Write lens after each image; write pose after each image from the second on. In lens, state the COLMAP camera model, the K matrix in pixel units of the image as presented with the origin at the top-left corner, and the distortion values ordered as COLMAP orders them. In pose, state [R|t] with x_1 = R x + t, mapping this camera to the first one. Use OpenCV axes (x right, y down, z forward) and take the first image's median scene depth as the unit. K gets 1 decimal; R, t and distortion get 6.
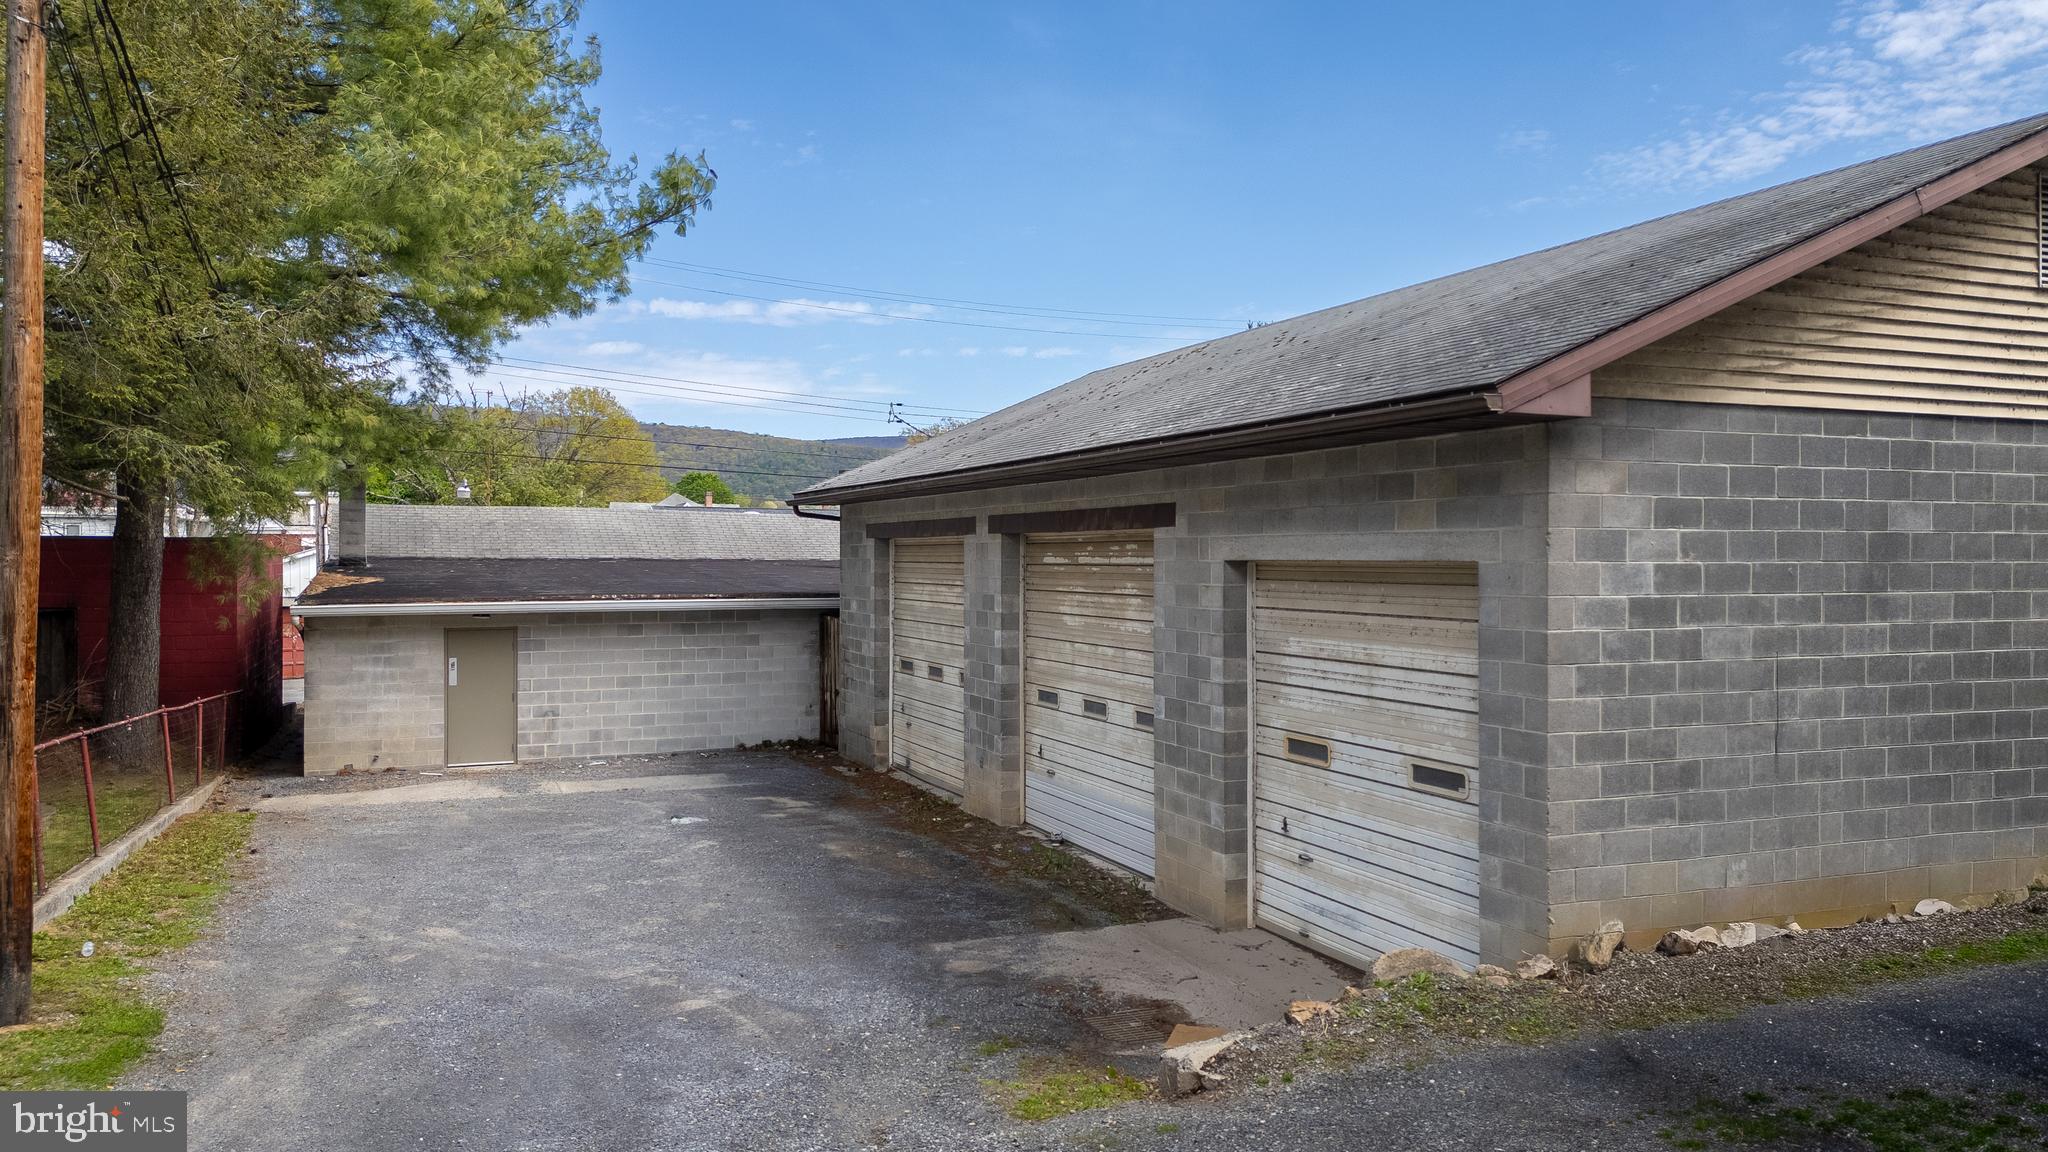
lens RADIAL K [[1454.8, 0, 1019.1], [0, 1454.8, 566.8], [0, 0, 1]] dist [0.073138, -0.062267]
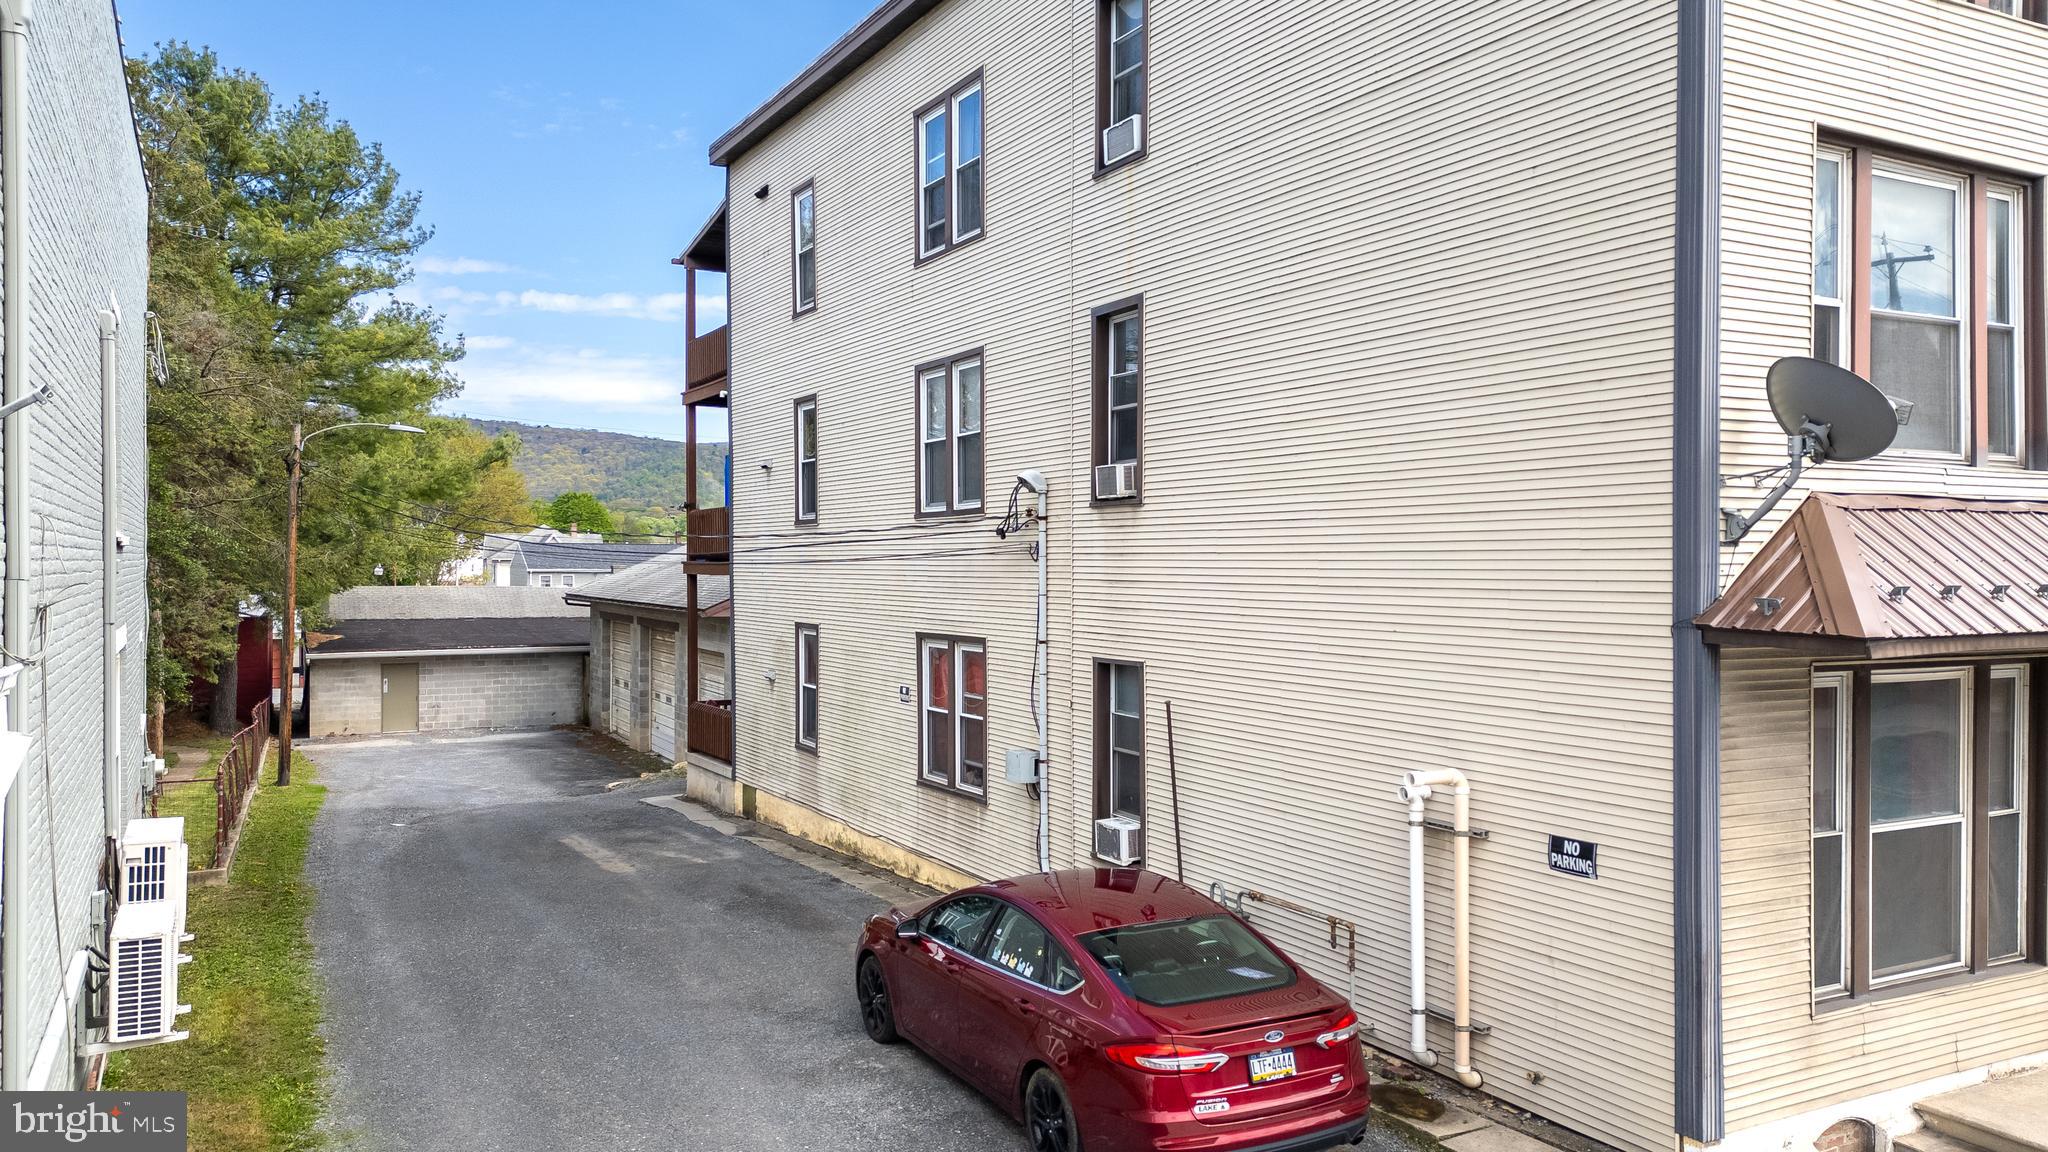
lens RADIAL K [[1454.8, 0, 1026.6], [0, 1454.8, 572.4], [0, 0, 1]] dist [0.073138, -0.062267]
pose [[0.996959, 0.002720, 0.077880, 0.324462], [-0.002729, 0.999996, 0.000001, -0.084253], [-0.077880, -0.000214, 0.996963, -1.056229]]
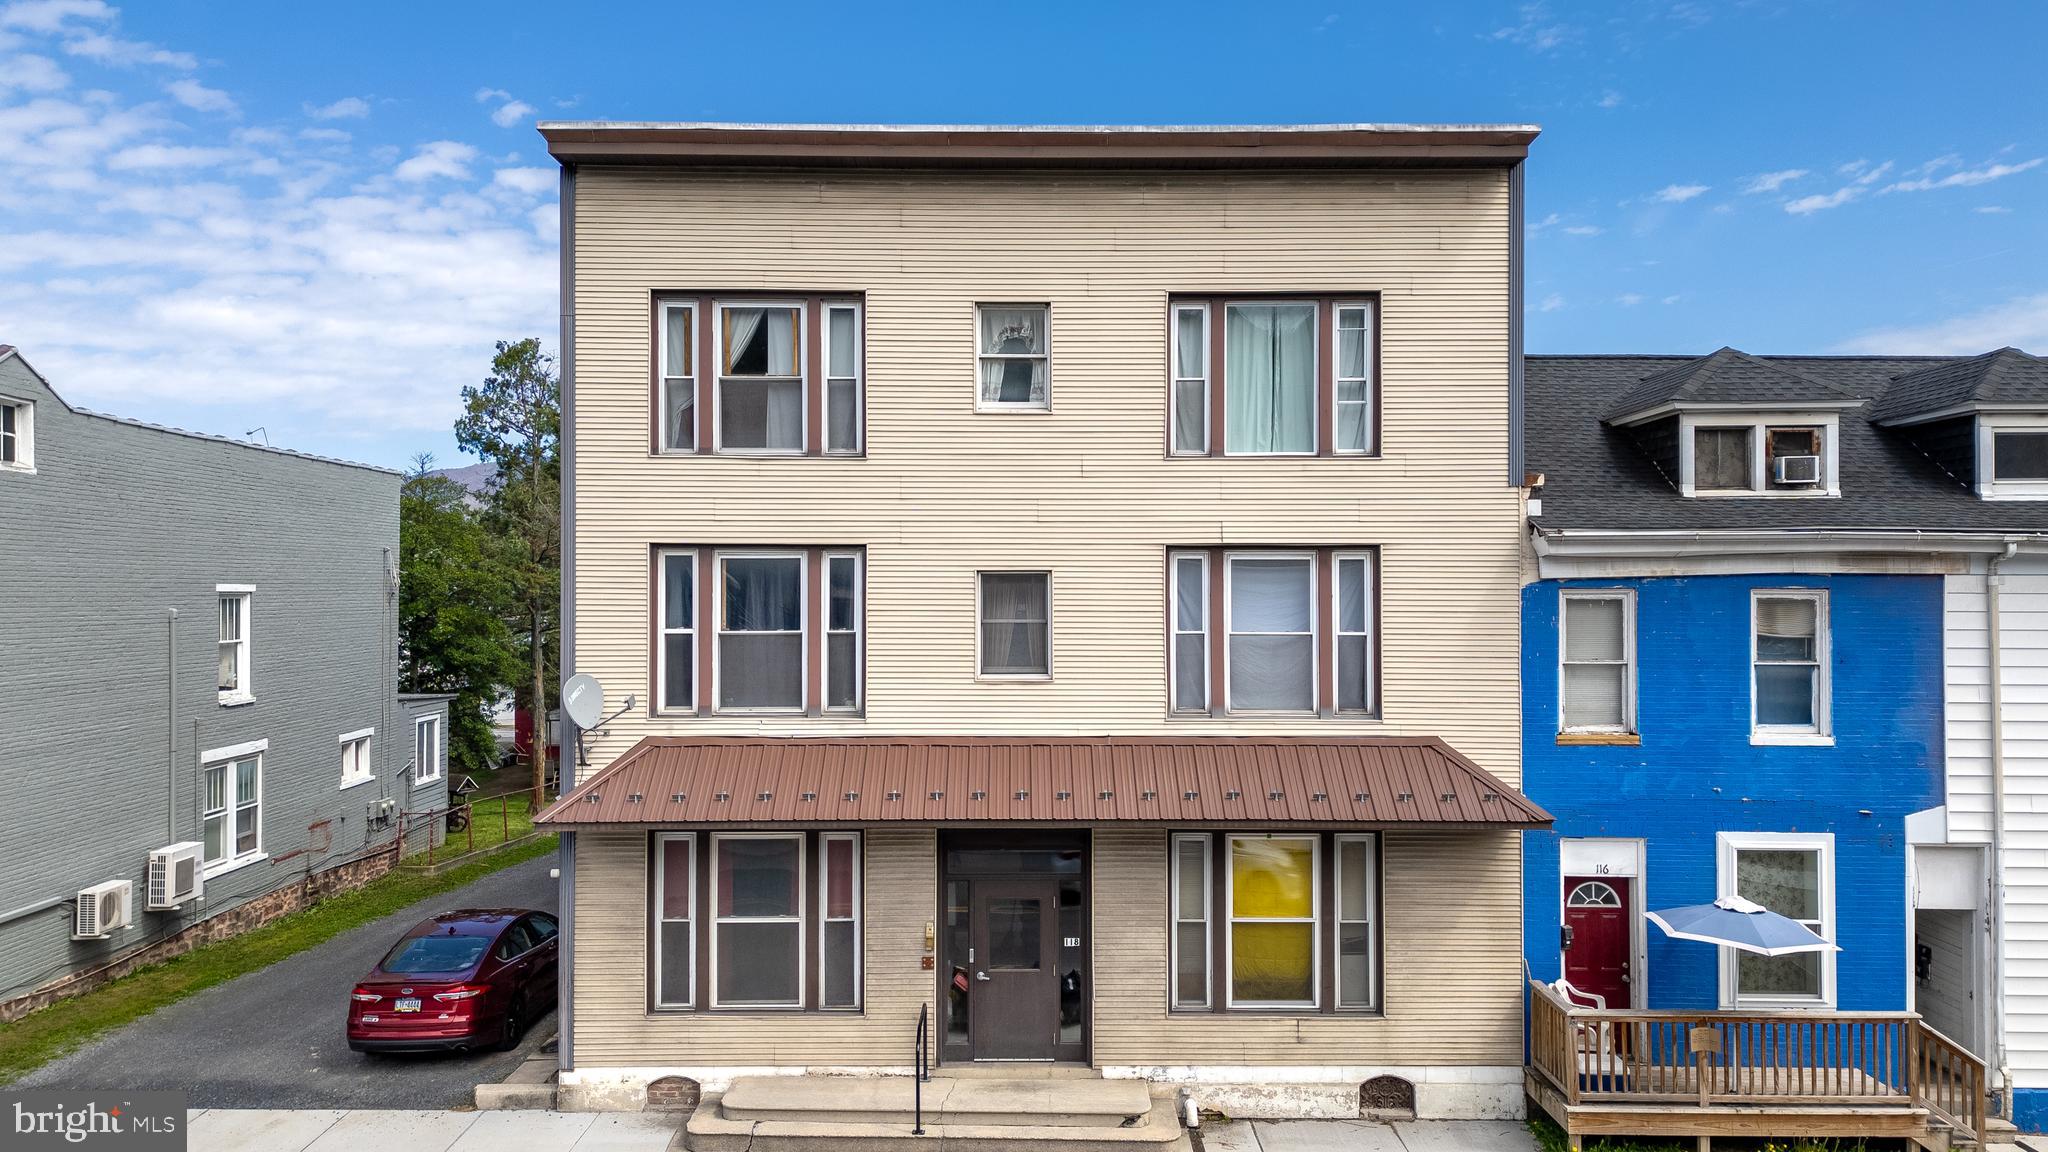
lens RADIAL K [[1454.8, 0, 1013.8], [0, 1454.8, 571.7], [0, 0, 1]] dist [0.073138, -0.062267]
pose [[0.912749, -0.005901, -0.408477, 1.049368], [-0.002779, 0.999783, -0.020651, -0.176578], [0.408511, 0.019985, 0.912535, -1.284396]]
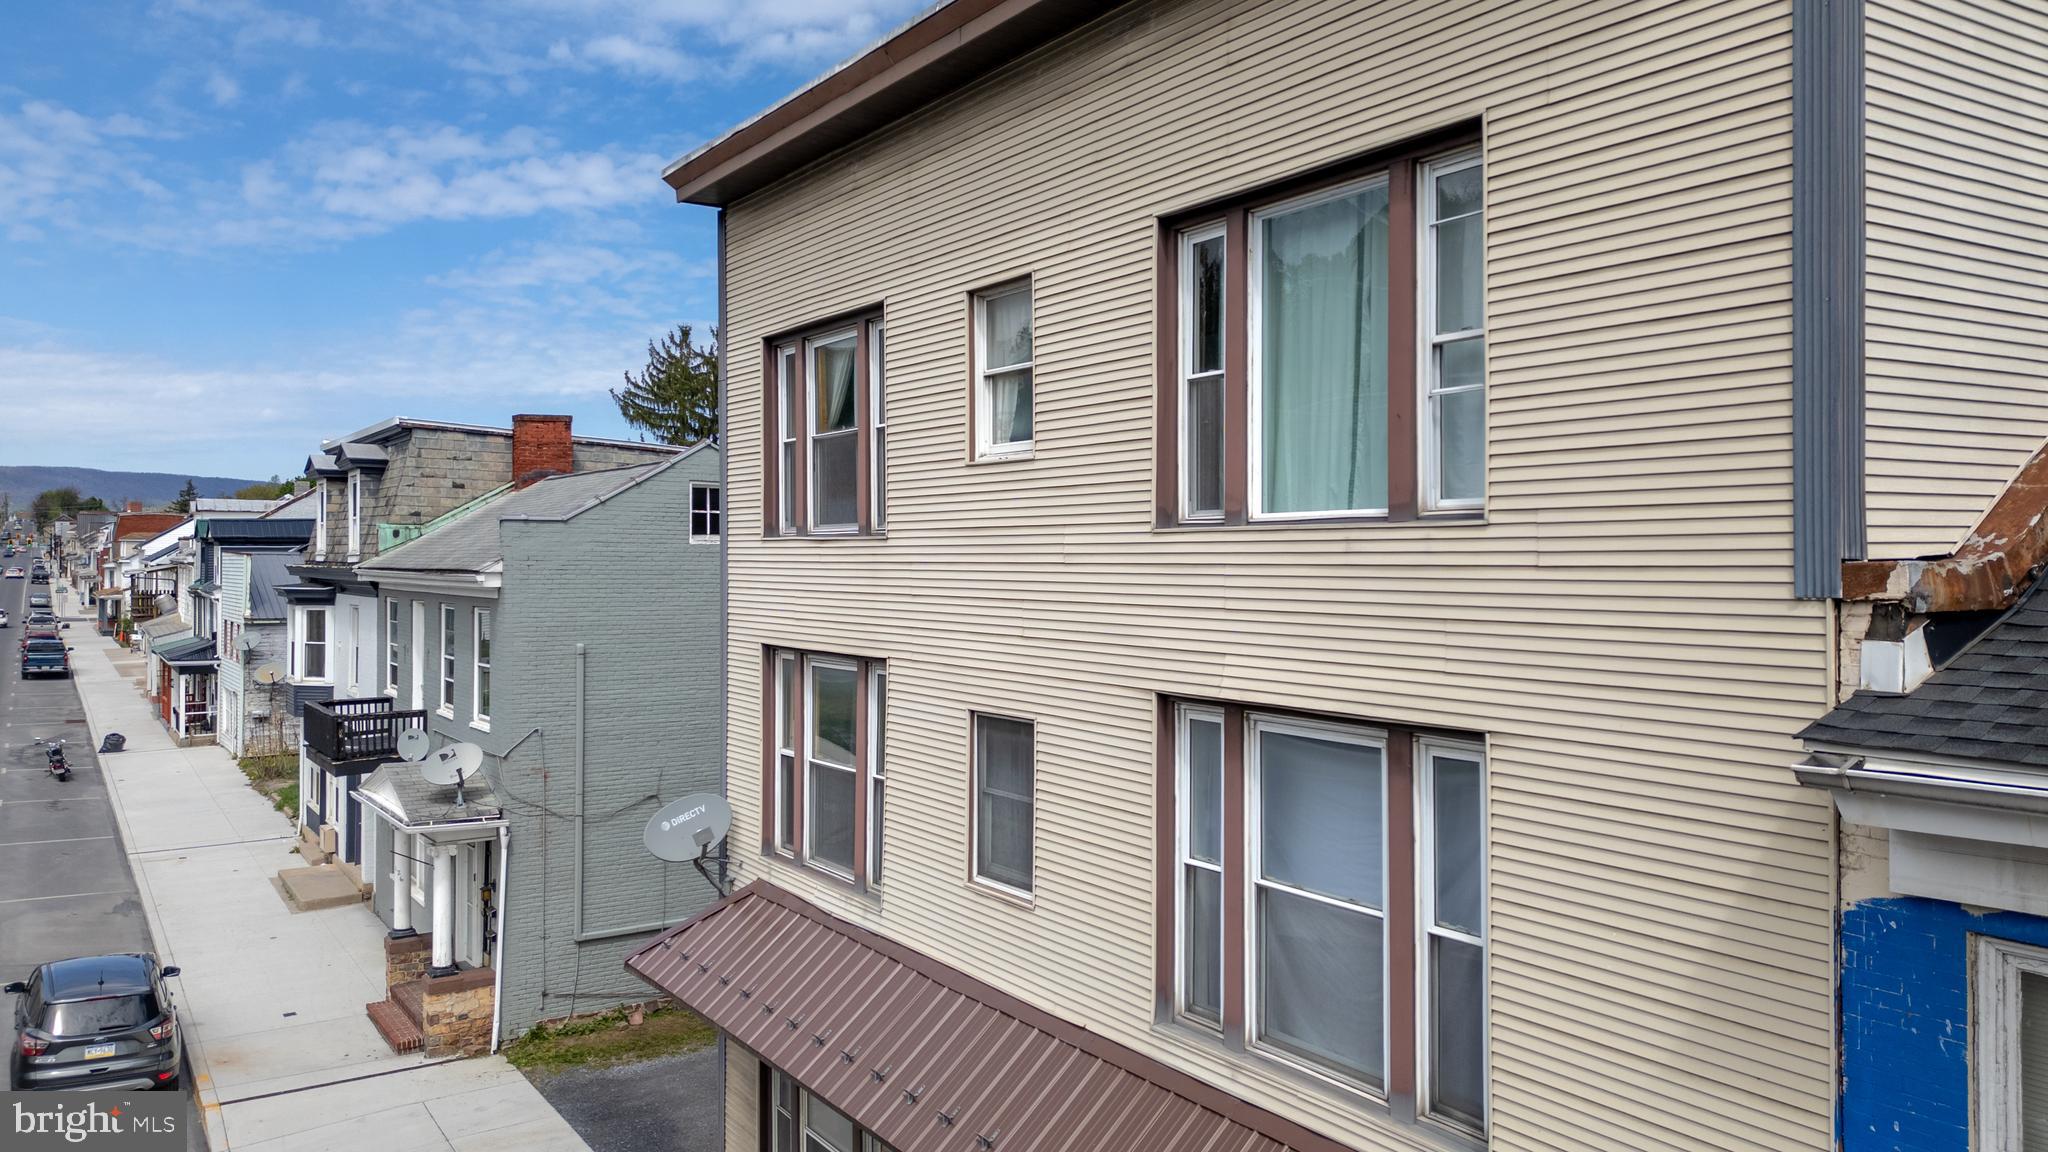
lens RADIAL K [[1454.8, 0, 1019.3], [0, 1454.8, 544.1], [0, 0, 1]] dist [0.073138, -0.062267]
pose [[0.164642, -0.009374, -0.986309, 1.203421], [-0.002990, 0.999946, -0.010003, -0.243332], [0.986349, 0.004596, 0.164605, -0.667461]]
